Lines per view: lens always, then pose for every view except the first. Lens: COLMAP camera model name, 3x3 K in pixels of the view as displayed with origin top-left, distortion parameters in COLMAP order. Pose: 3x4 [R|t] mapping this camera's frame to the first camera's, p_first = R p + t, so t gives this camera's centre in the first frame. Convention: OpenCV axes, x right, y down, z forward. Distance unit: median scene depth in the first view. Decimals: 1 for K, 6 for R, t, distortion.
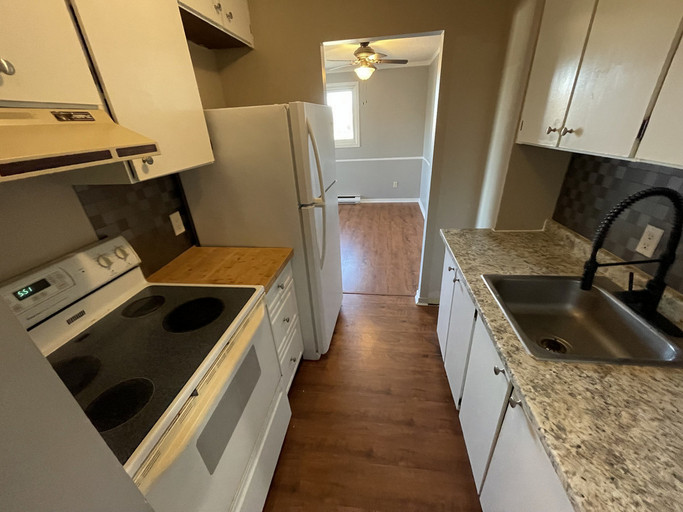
lens RADIAL K [[274.5, 0, 341.9], [0, 274.5, 254.7], [0, 0, 1]] dist [0.000814, 0.000851]
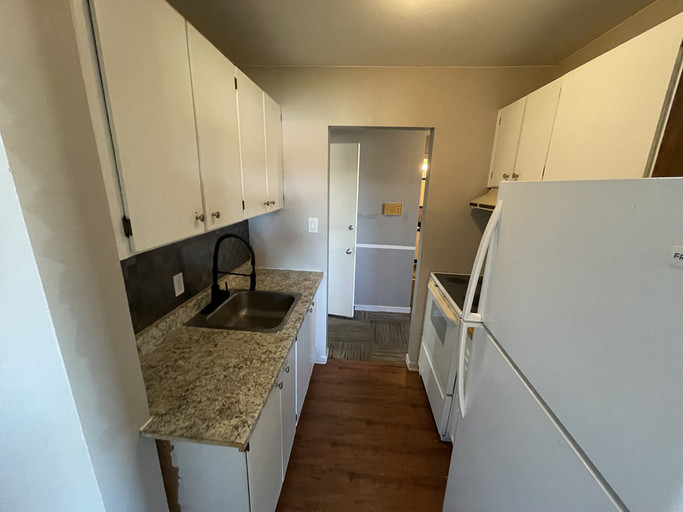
lens RADIAL K [[274.5, 0, 341.0], [0, 274.5, 254.7], [0, 0, 1]] dist [0.000814, 0.000851]
pose [[-0.998543, 0.030218, -0.044714, 0.277041], [-0.006351, 0.756979, 0.653409, -0.795799], [0.053592, 0.652741, -0.755684, 1.491232]]
